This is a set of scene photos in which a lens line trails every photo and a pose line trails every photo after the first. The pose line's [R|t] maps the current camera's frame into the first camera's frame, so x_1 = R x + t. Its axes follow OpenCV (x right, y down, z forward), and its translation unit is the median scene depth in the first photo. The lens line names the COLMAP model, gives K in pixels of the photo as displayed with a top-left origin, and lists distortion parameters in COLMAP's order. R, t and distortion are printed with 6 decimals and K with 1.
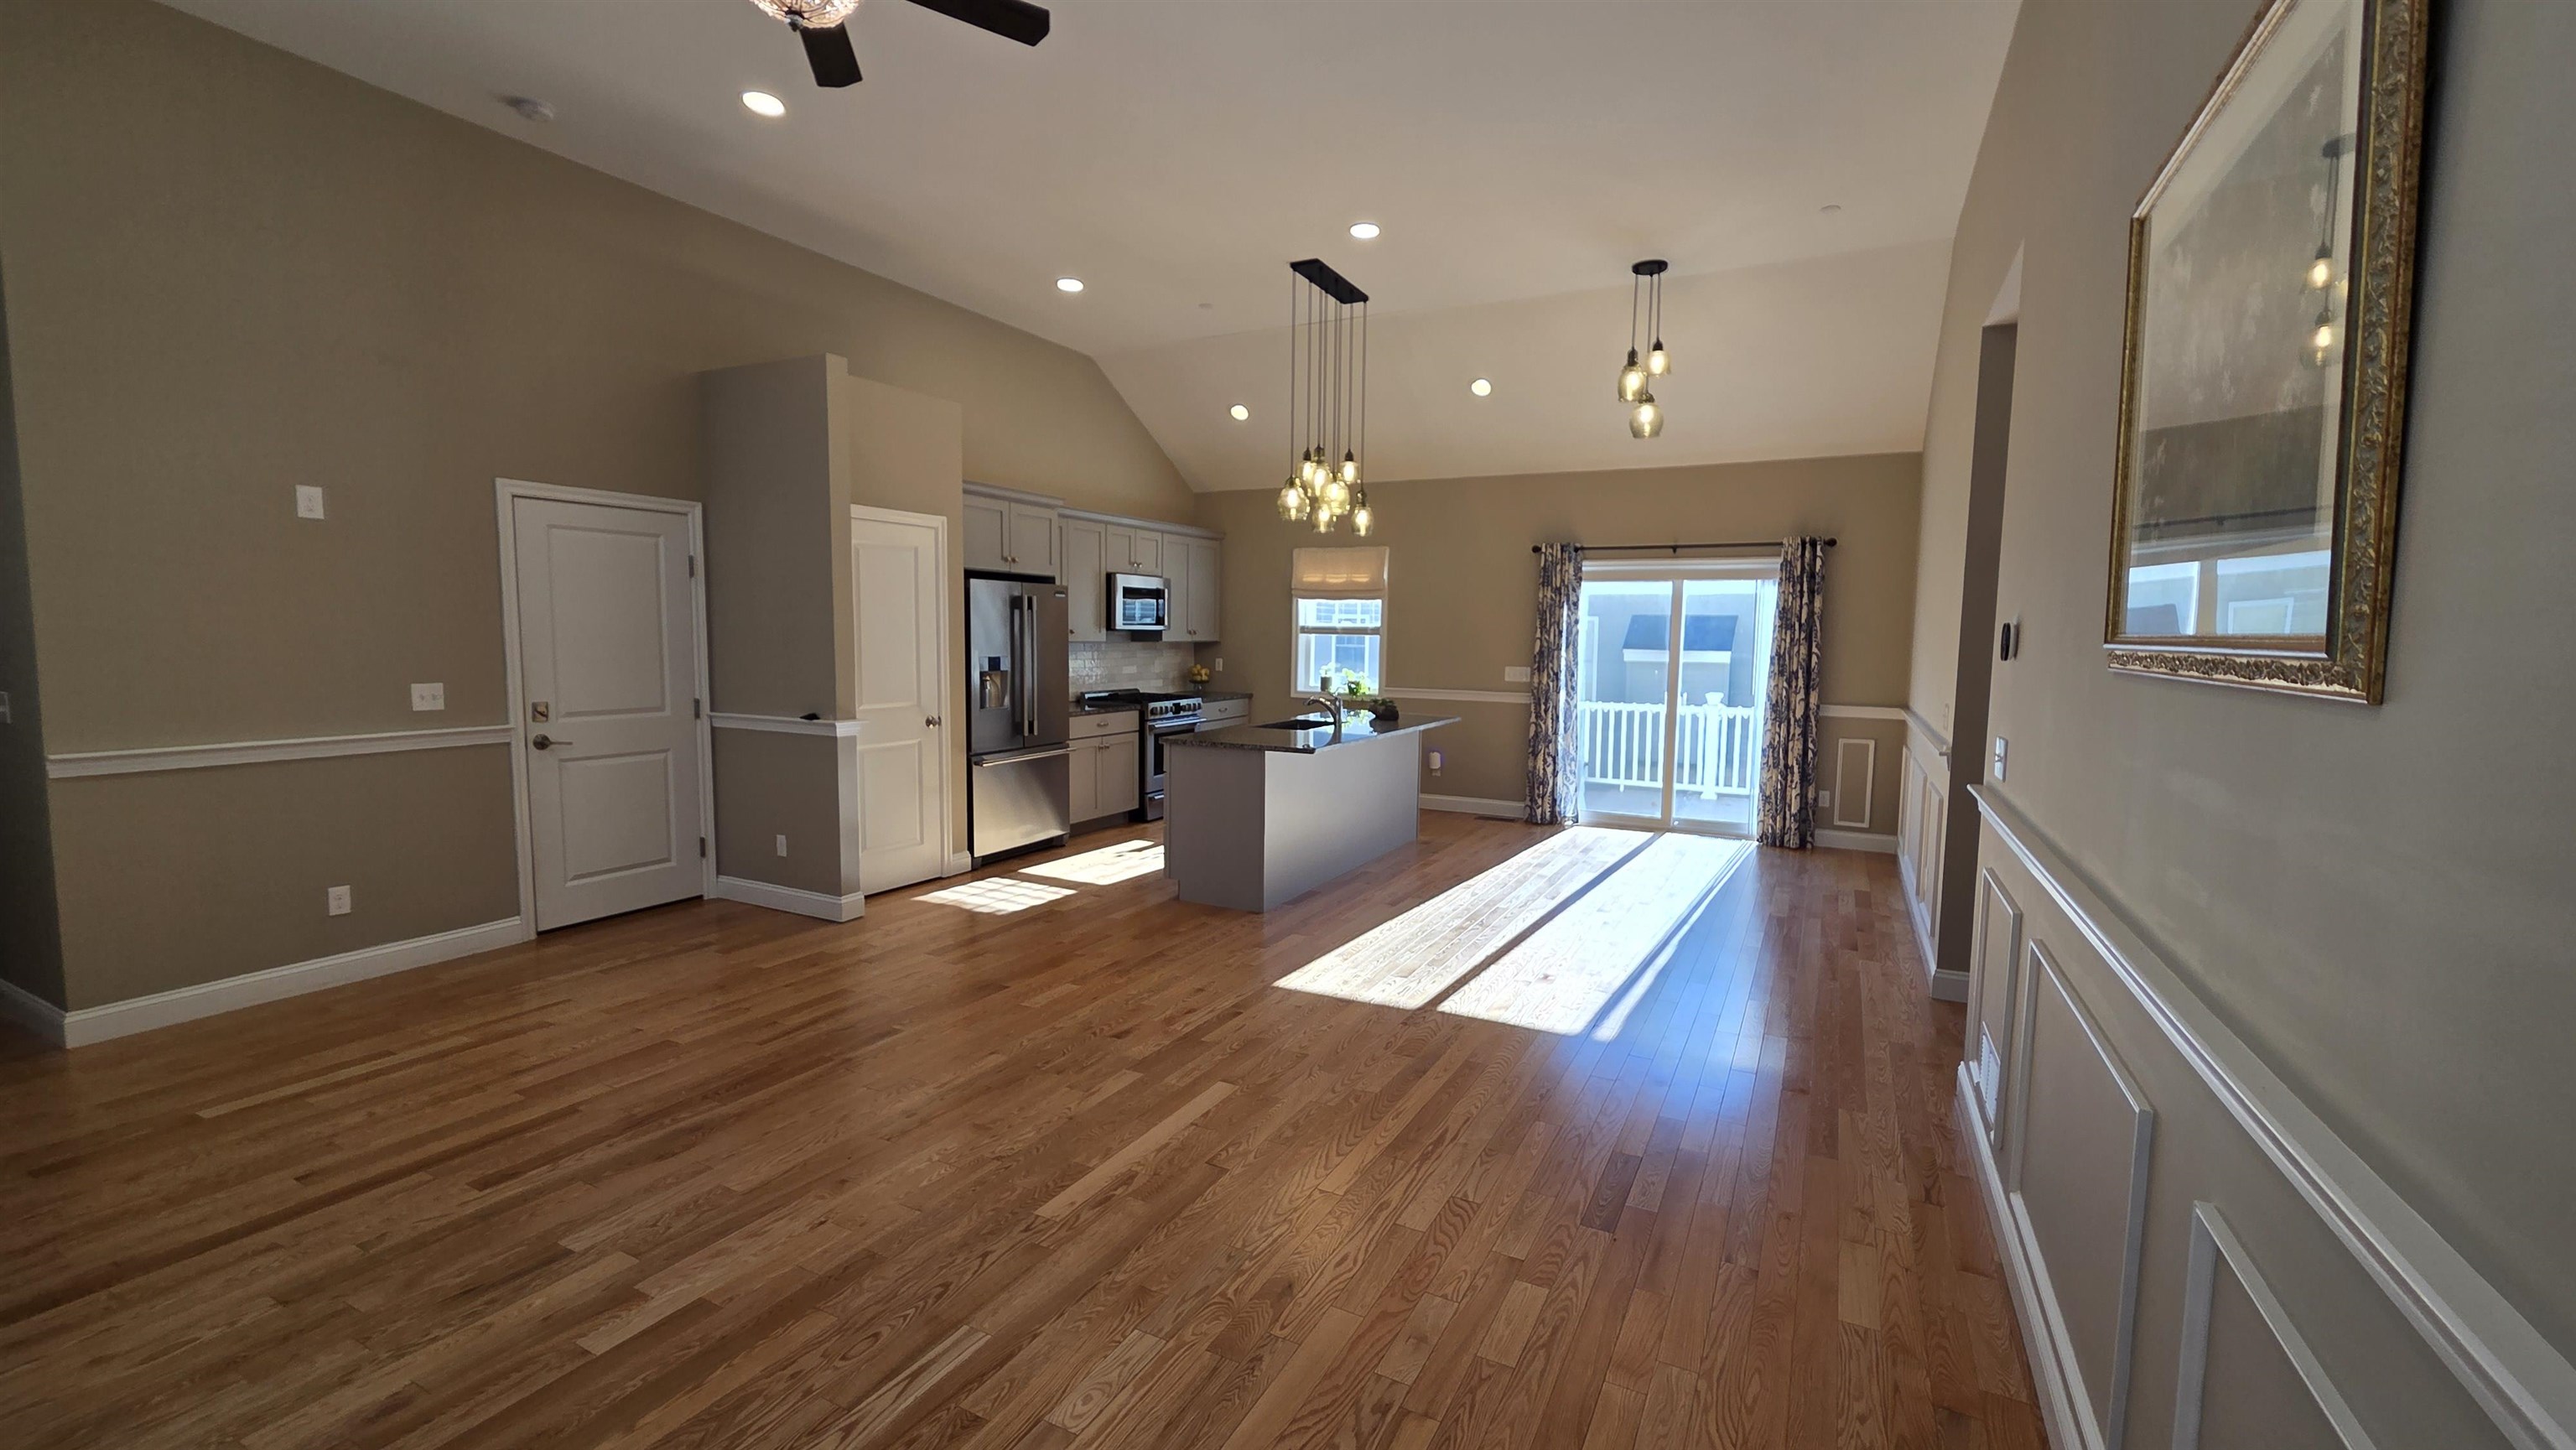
lens RADIAL K [[1052.6, 0, 1283.4], [0, 1052.6, 727.3], [0, 0, 1]] dist [0.003492, -0.000227]
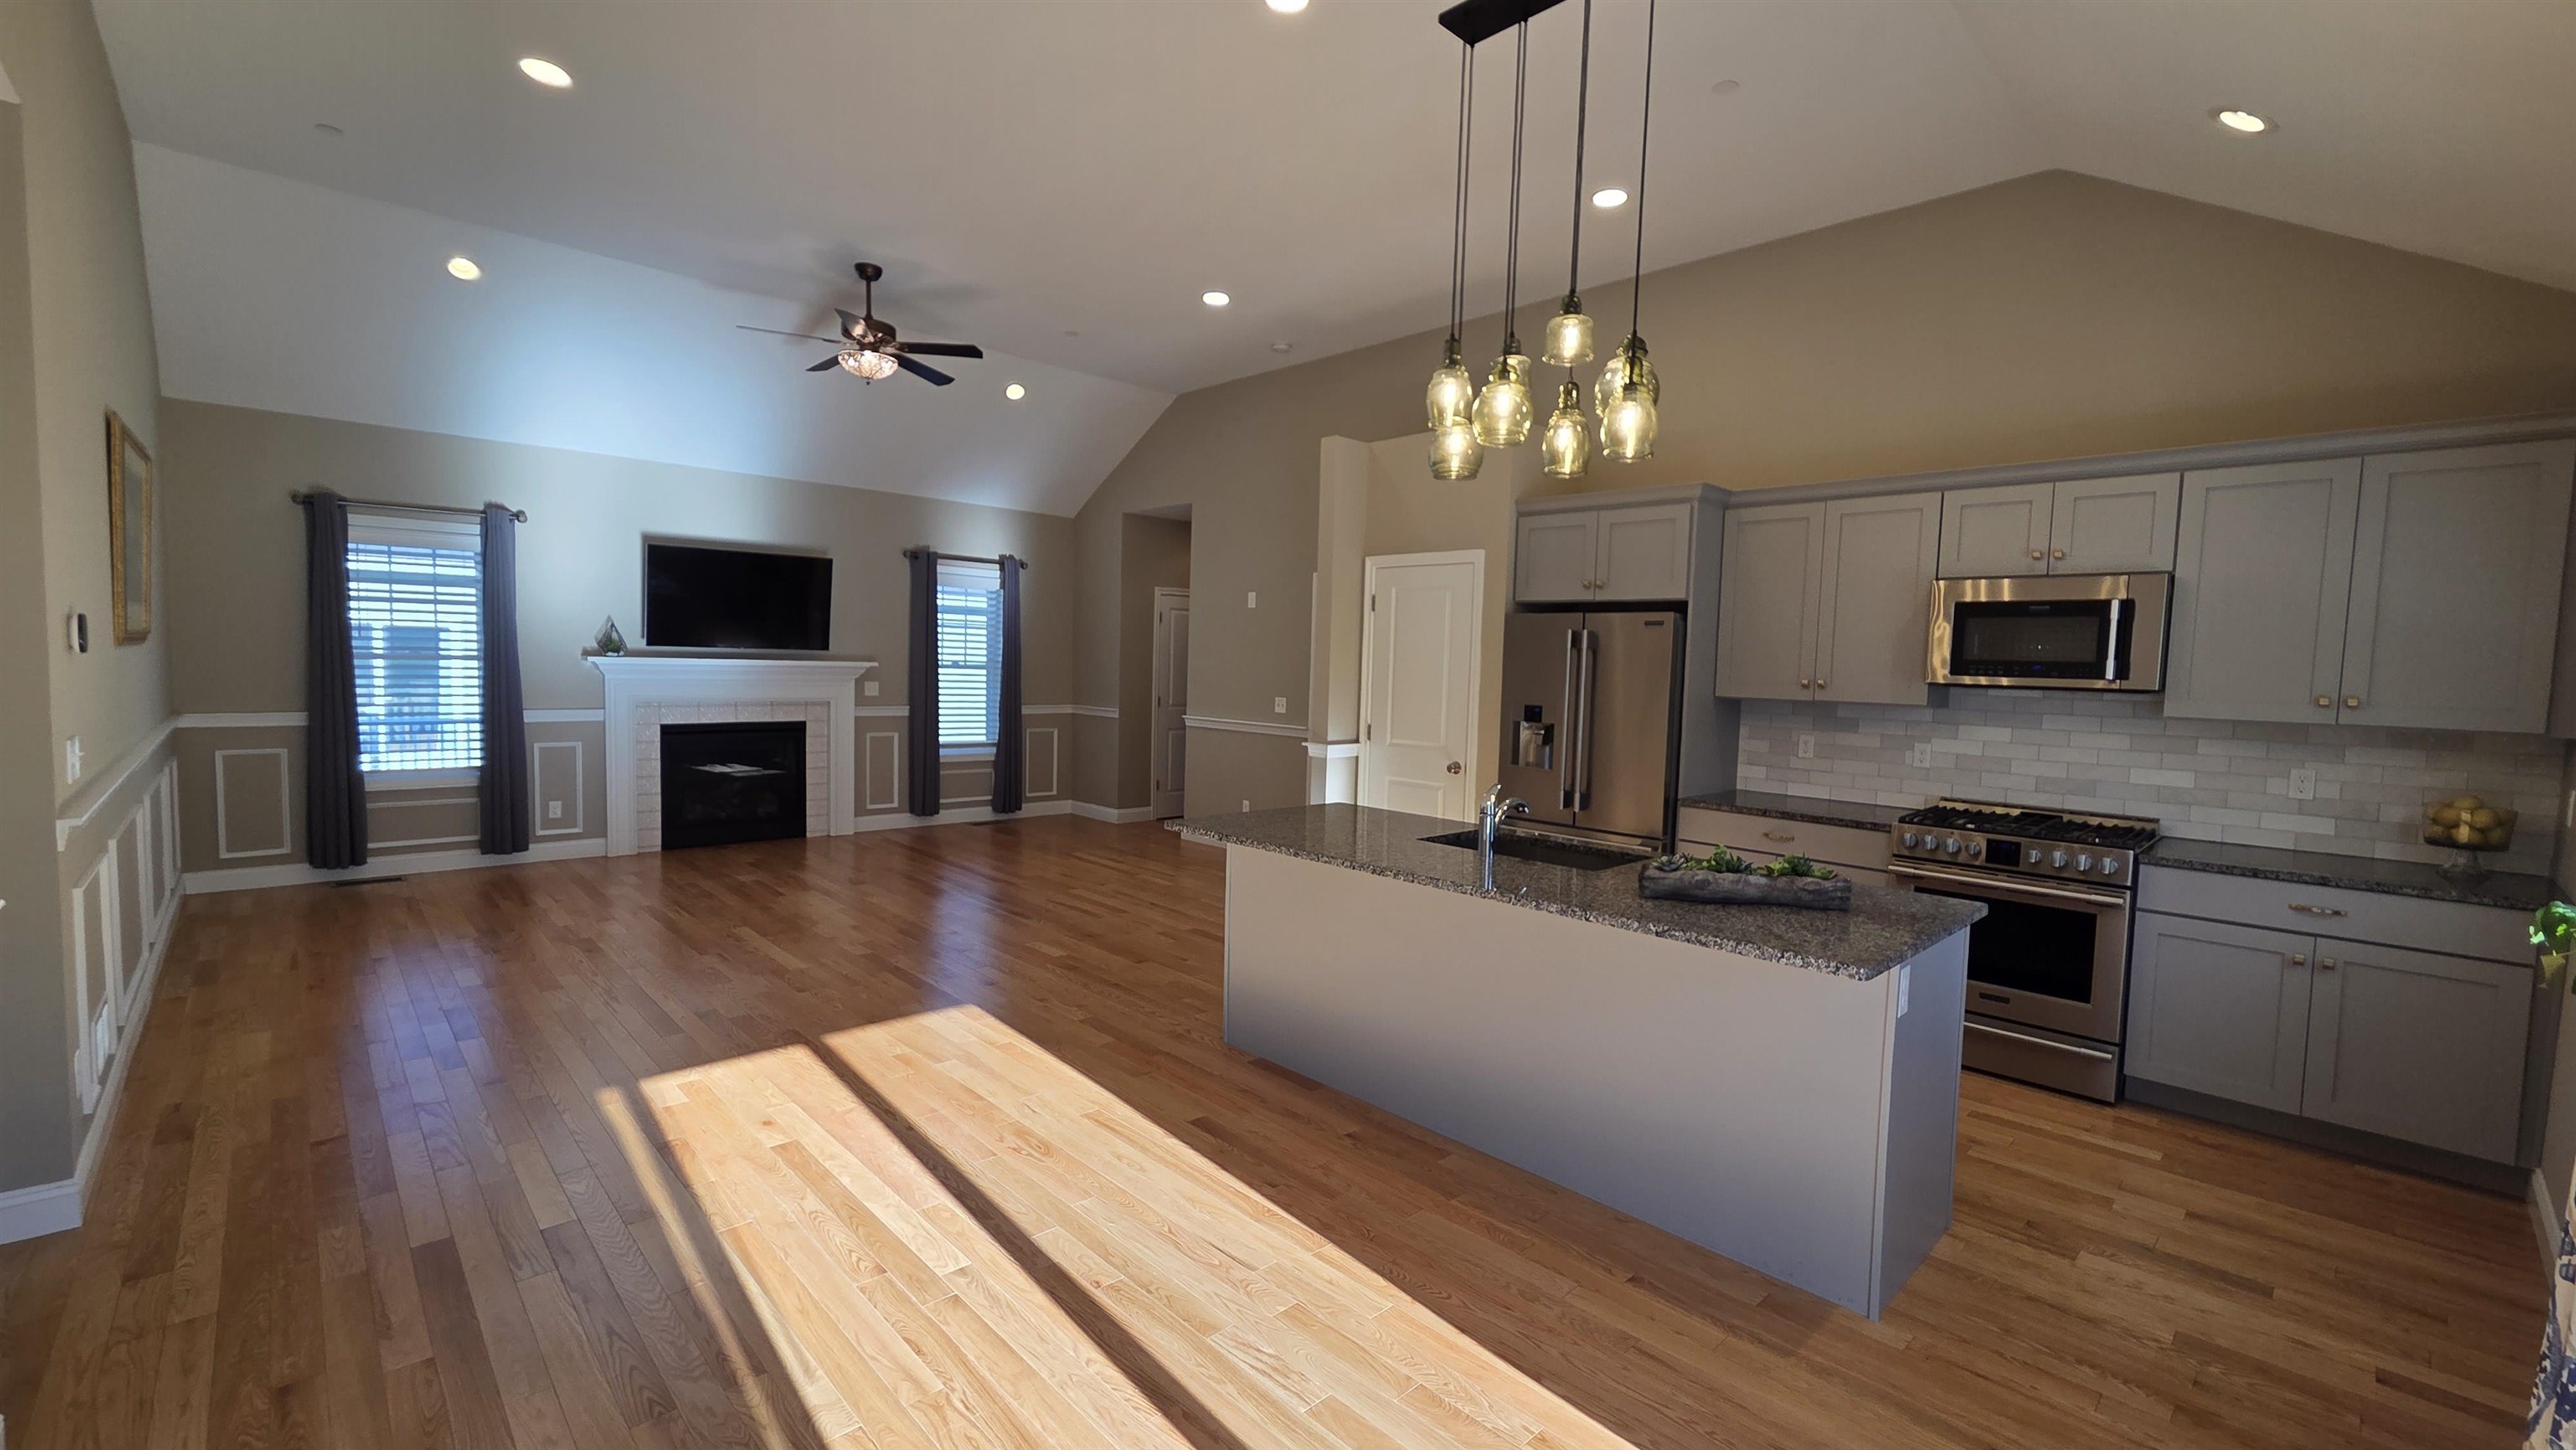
lens RADIAL K [[1052.6, 0, 1283.4], [0, 1052.6, 727.3], [0, 0, 1]] dist [0.003492, -0.000227]
pose [[-0.317161, 0.040685, -0.947498, 0.834743], [-0.119909, 0.989341, 0.082620, -0.138113], [0.940761, 0.139818, -0.308902, 1.559424]]
